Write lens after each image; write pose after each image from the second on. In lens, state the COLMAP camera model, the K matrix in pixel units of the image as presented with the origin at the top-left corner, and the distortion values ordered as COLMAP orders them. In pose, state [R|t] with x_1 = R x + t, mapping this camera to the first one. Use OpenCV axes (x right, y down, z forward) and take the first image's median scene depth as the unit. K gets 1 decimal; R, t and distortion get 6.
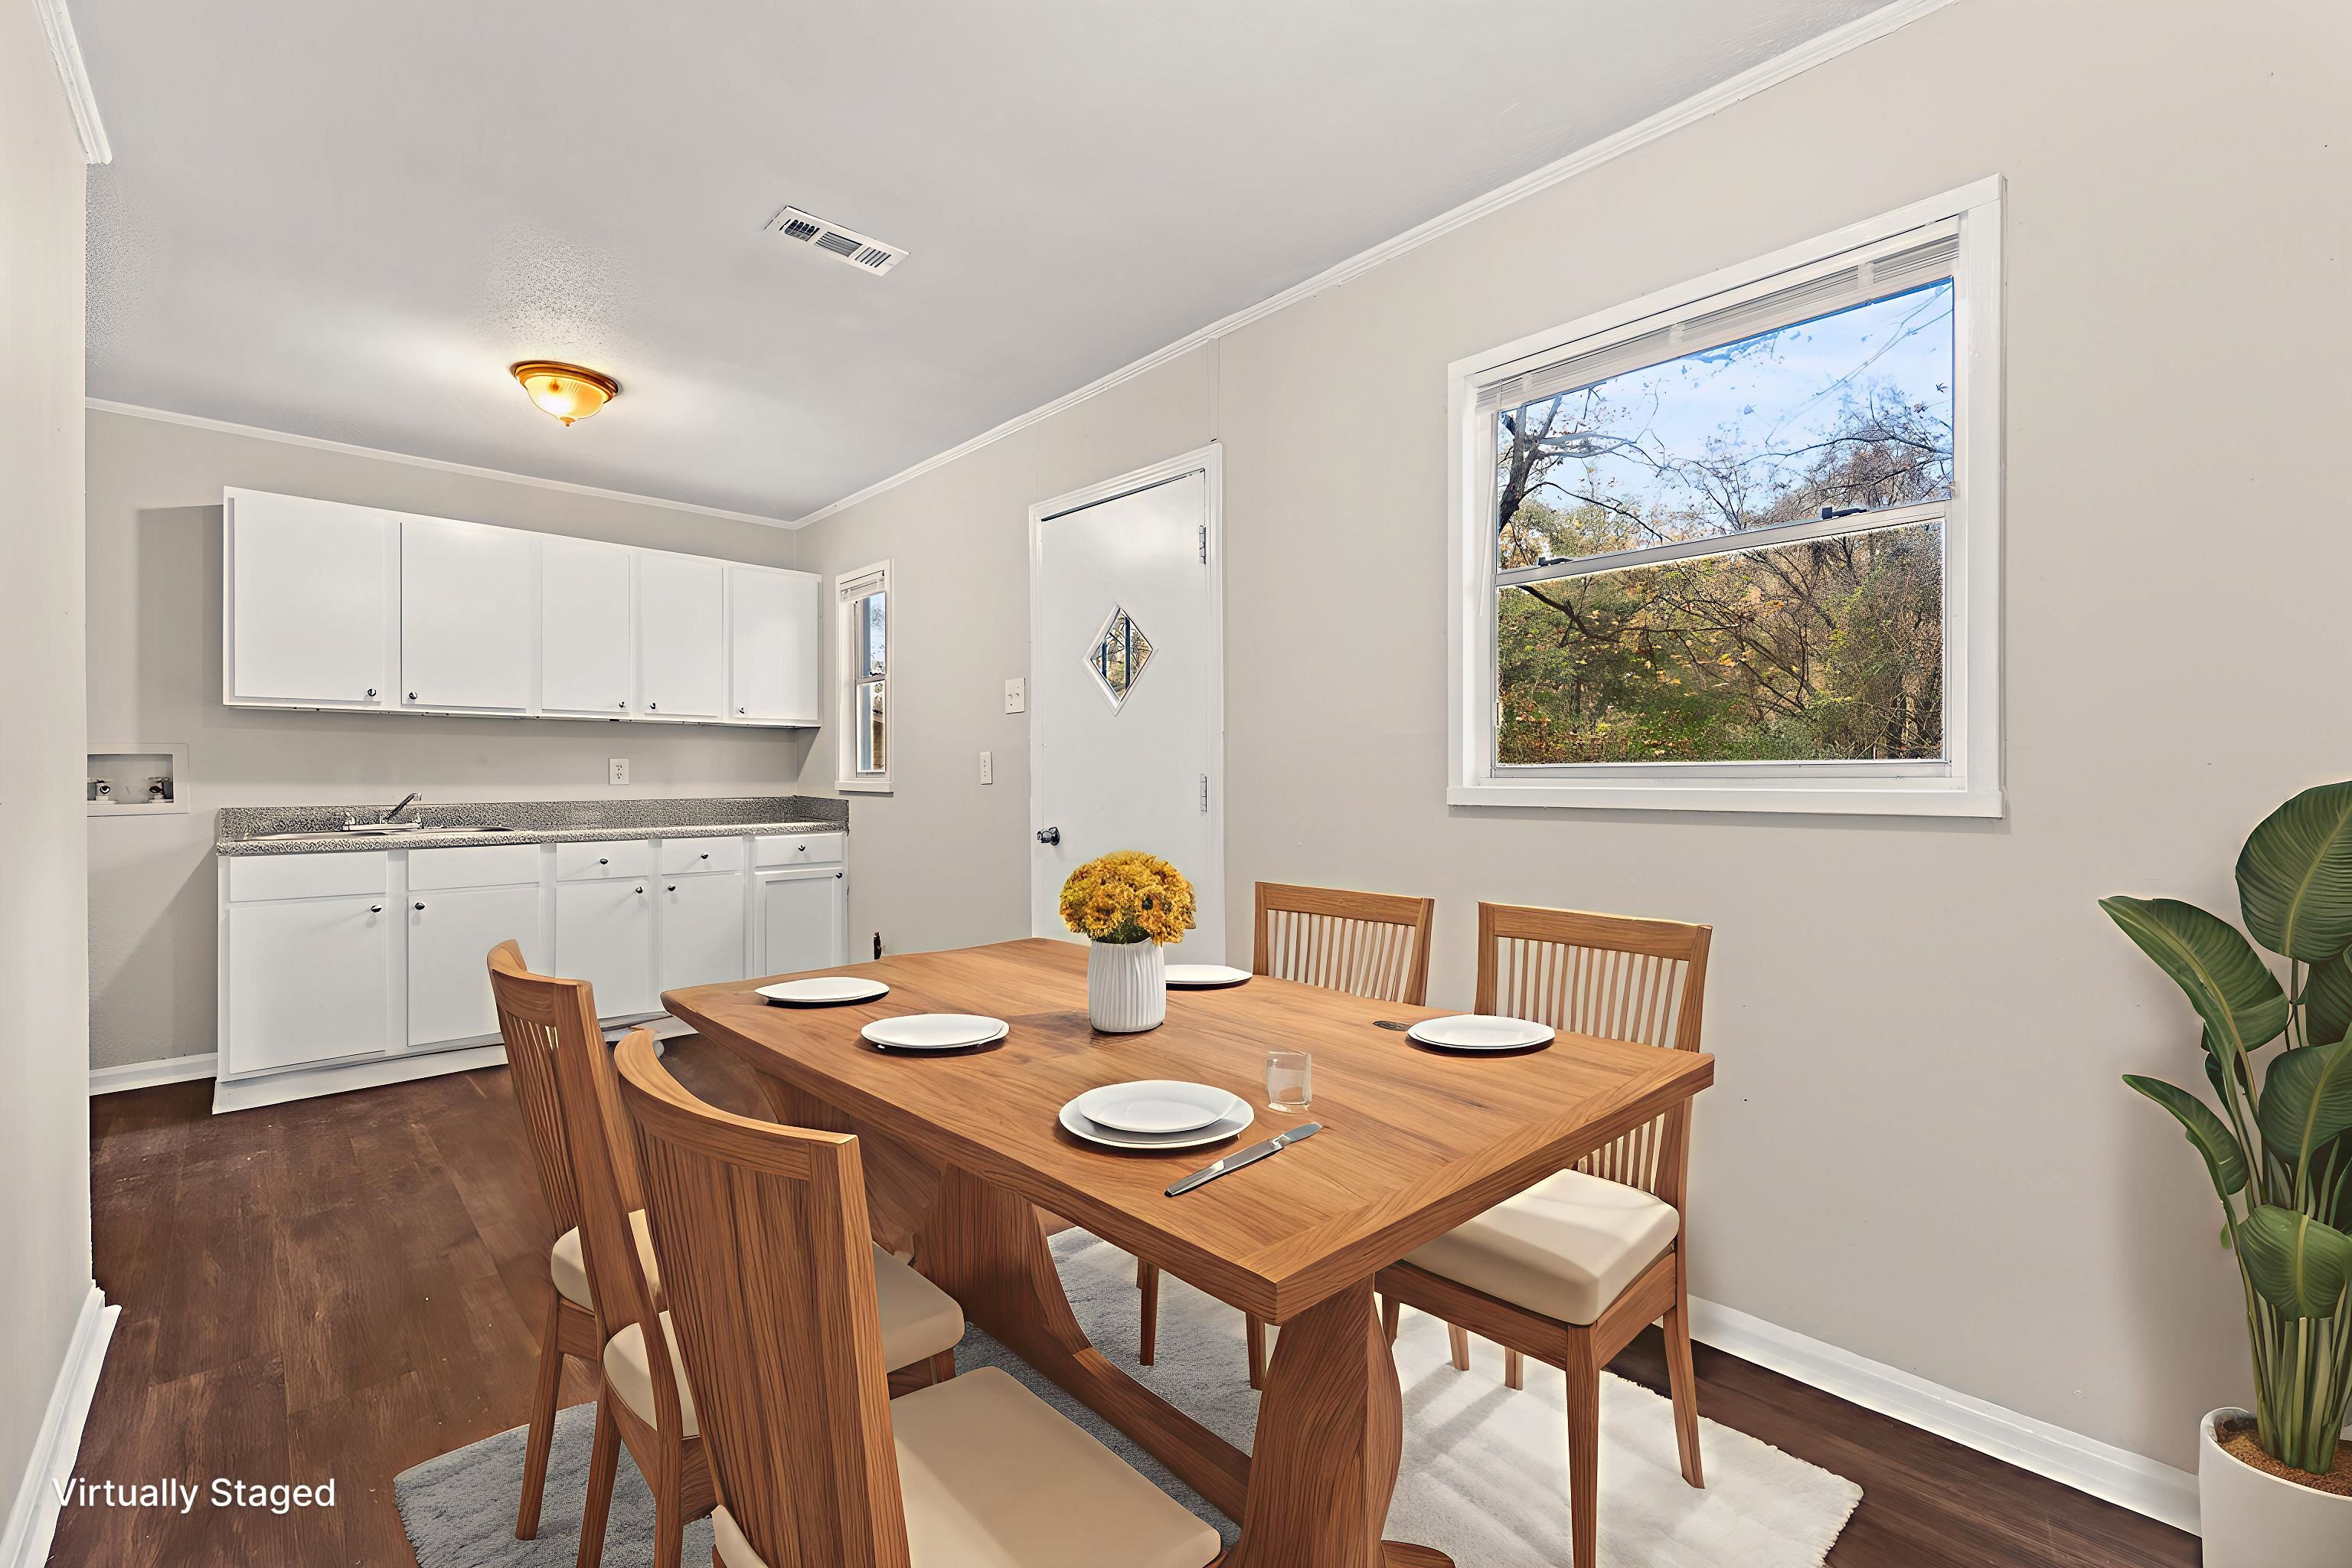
lens RADIAL K [[950.8, 0, 1172.8], [0, 950.8, 771.0], [0, 0, 1]] dist [-0.001838, 0.000028]
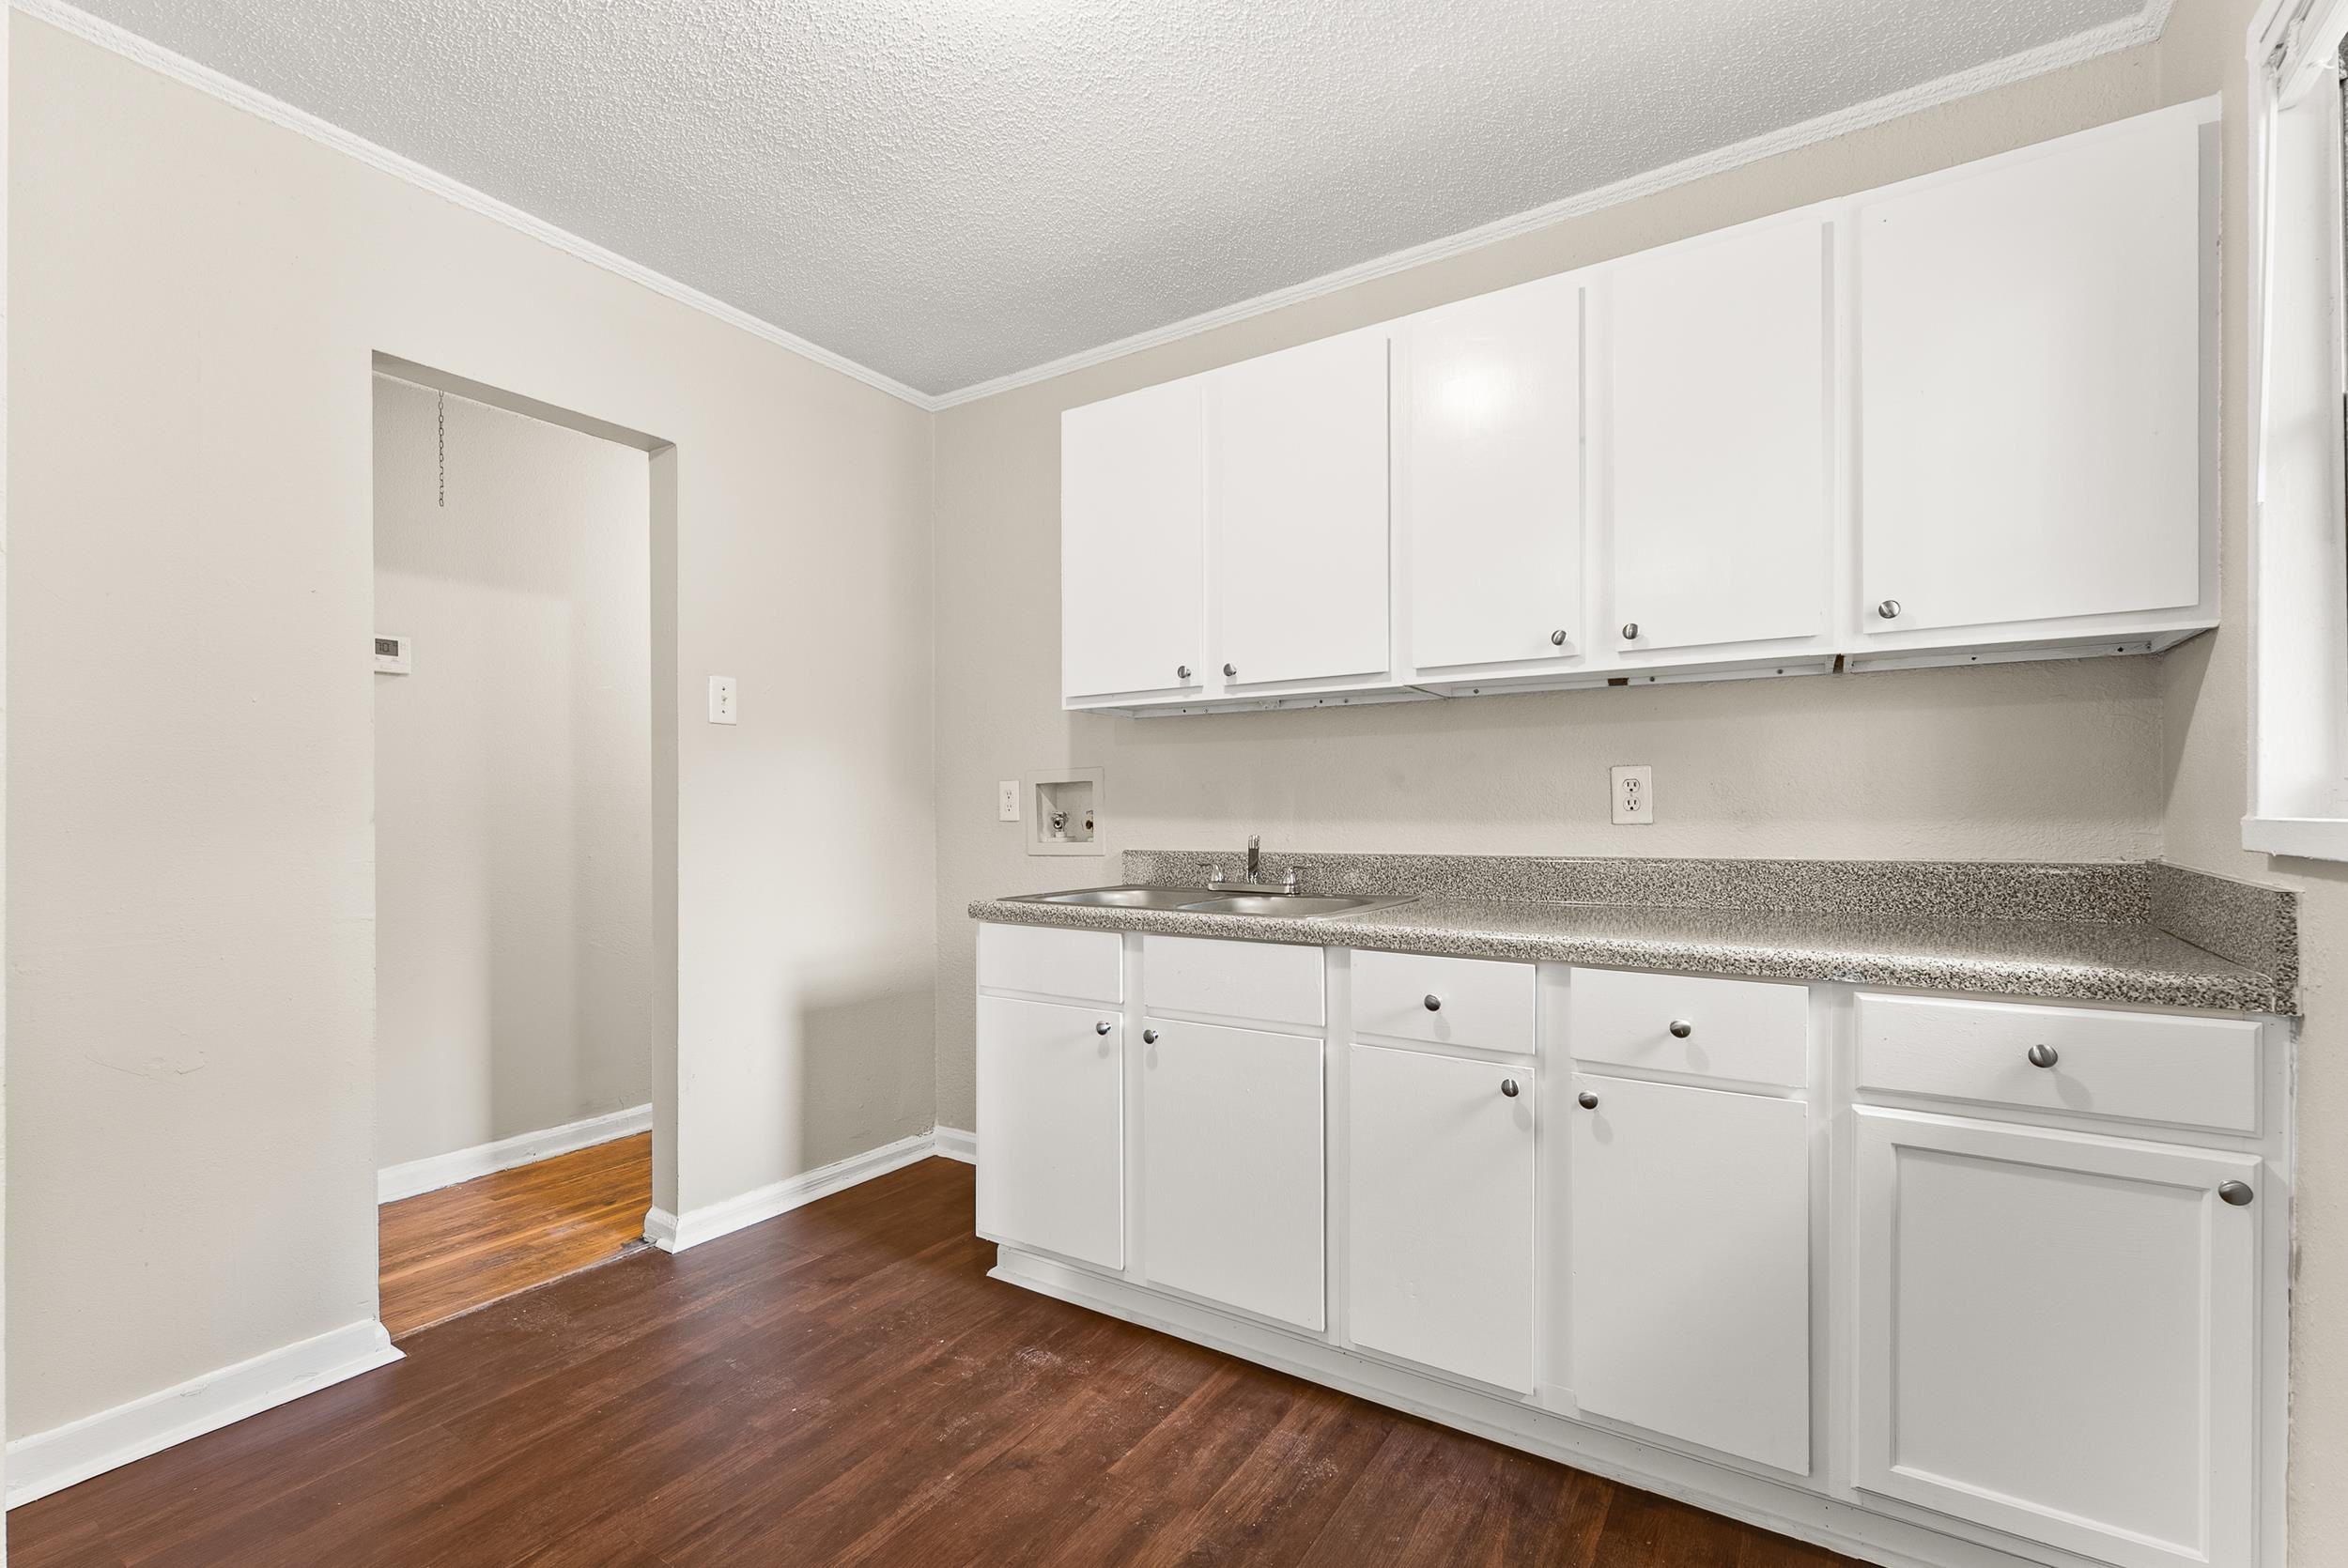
lens RADIAL K [[1023.1, 0, 1181.1], [0, 1023.1, 817.7], [0, 0, 1]] dist [-0.002990, -0.000612]
pose [[0.230835, 0.001795, -0.972991, -0.183450], [0.006908, 0.999970, 0.003483, 0.009809], [0.972968, -0.007525, 0.230815, 0.795793]]
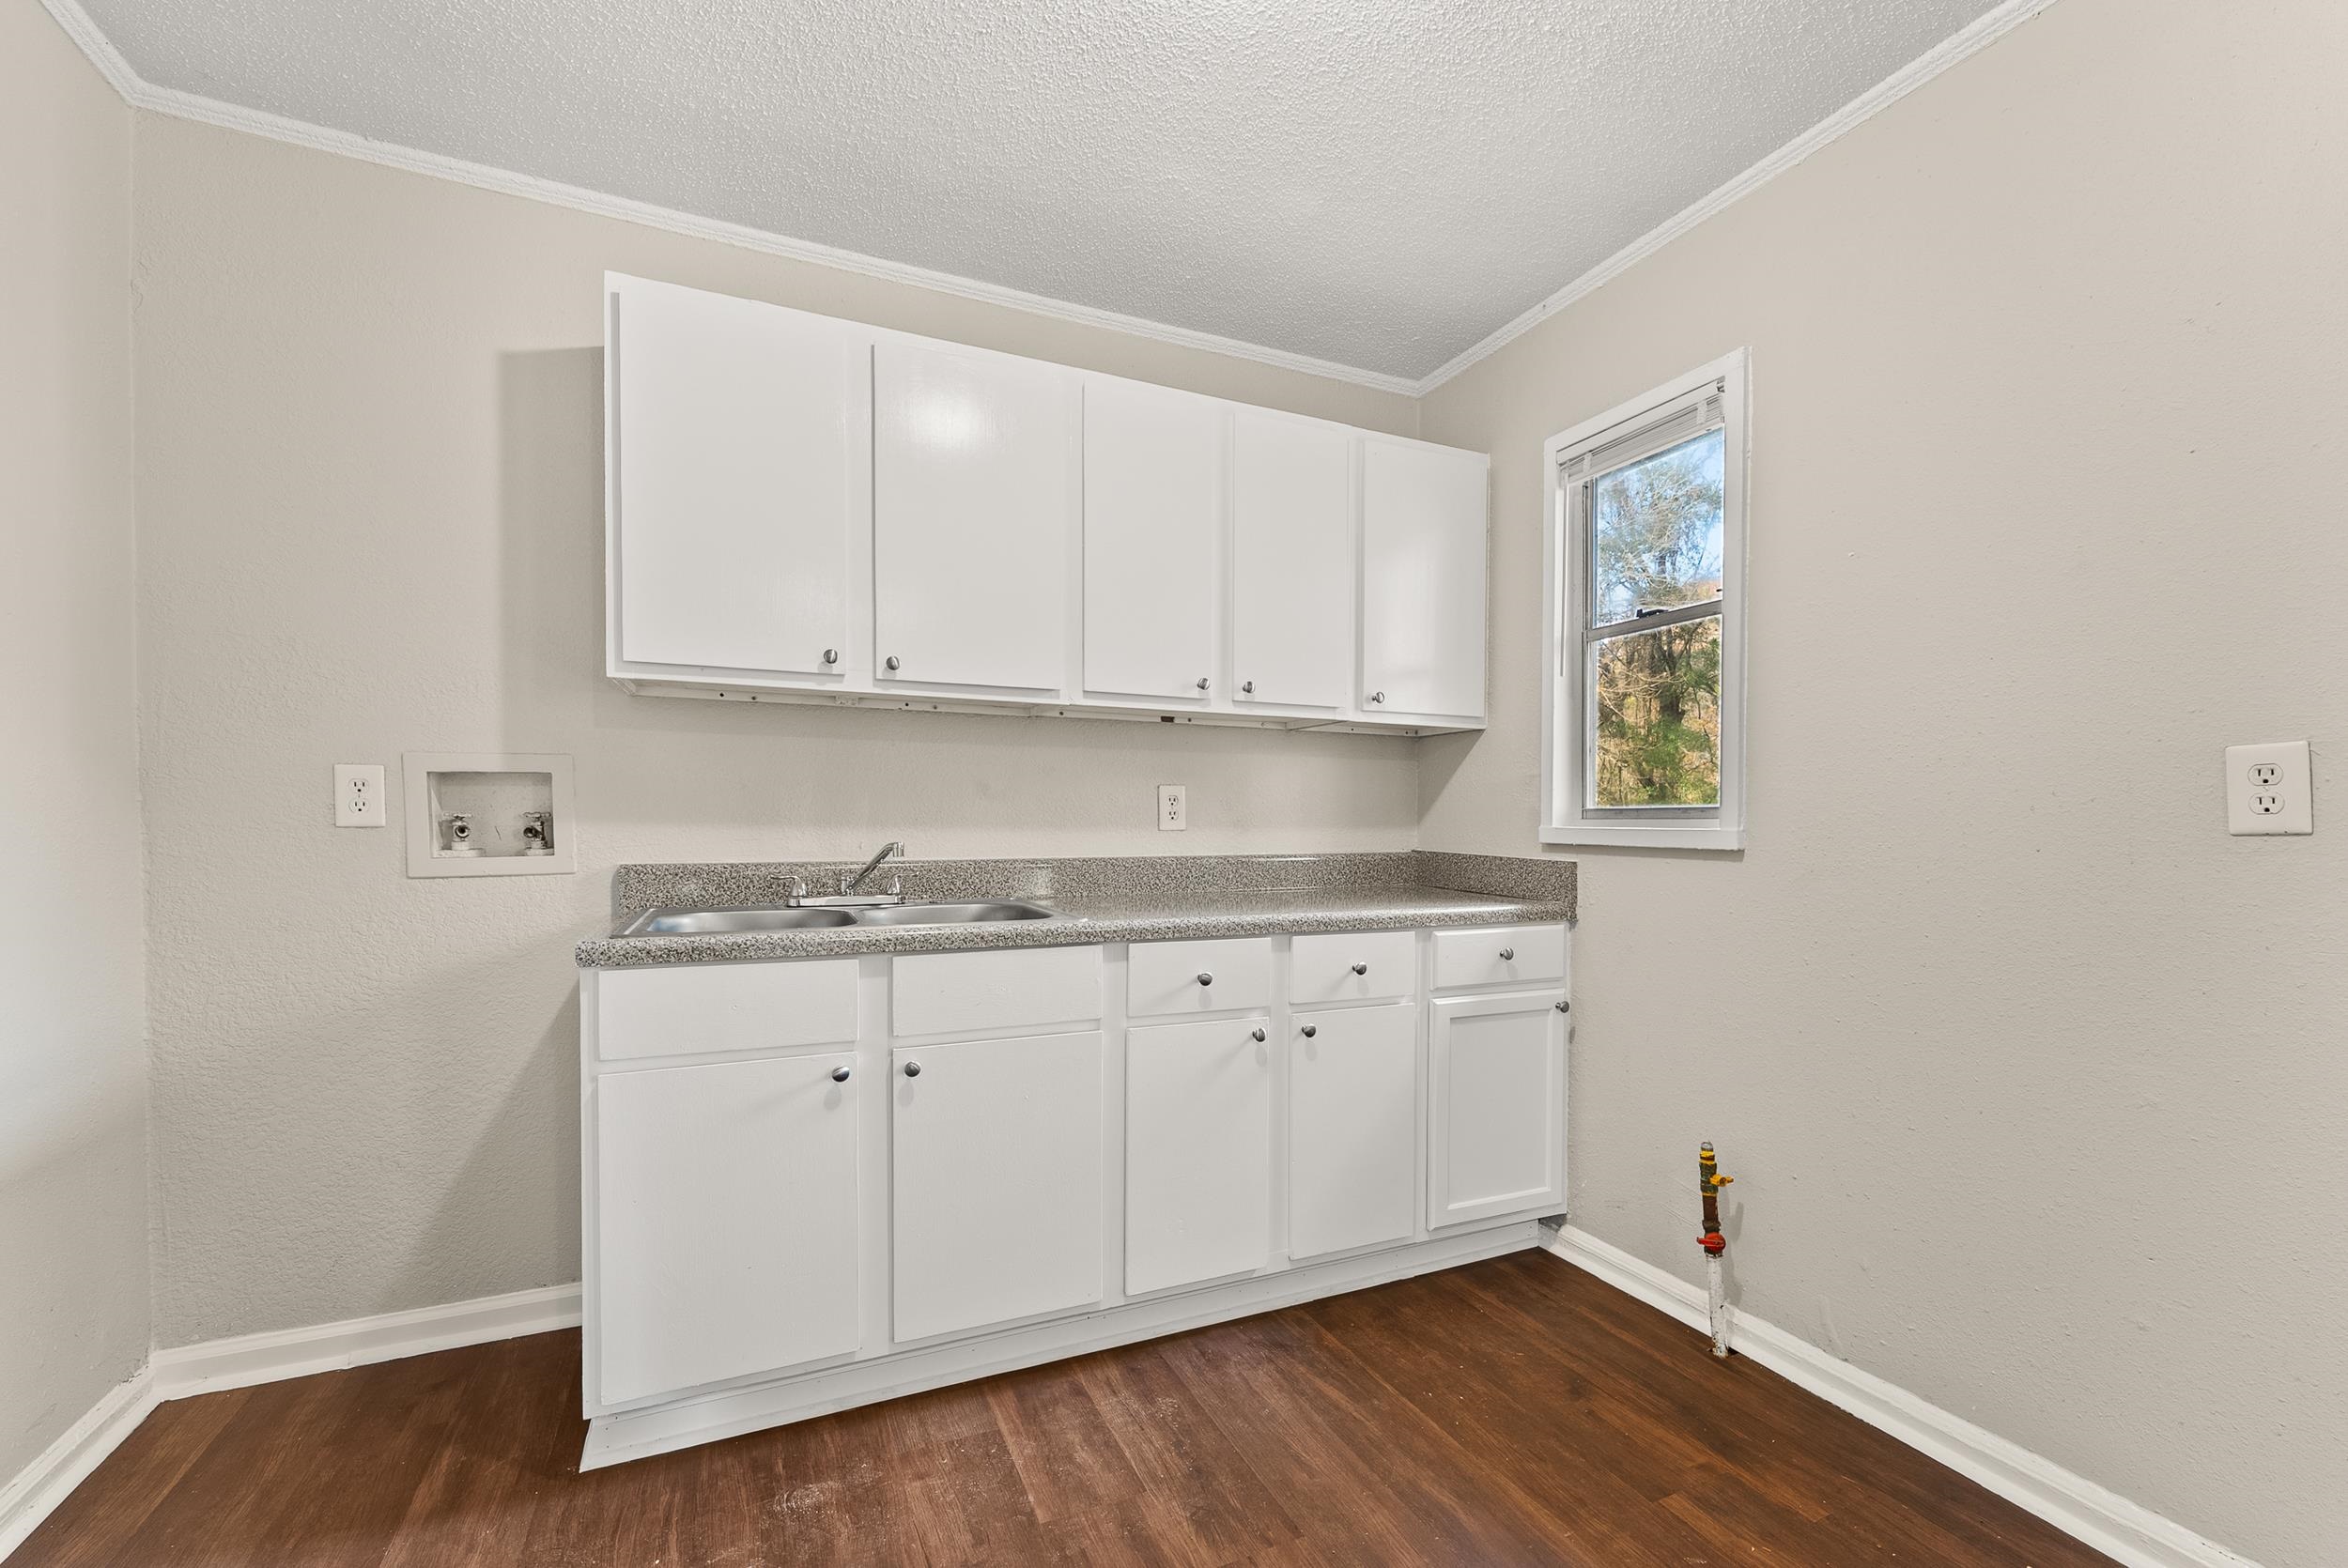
lens RADIAL K [[966.0, 0, 1187.6], [0, 966.0, 837.4], [0, 0, 1]] dist [0.000086, 0.000047]
pose [[0.943923, 0.009451, -0.330031, -0.442486], [-0.003437, 0.999817, 0.018799, 0.009043], [0.330148, -0.016611, 0.943783, 0.515198]]
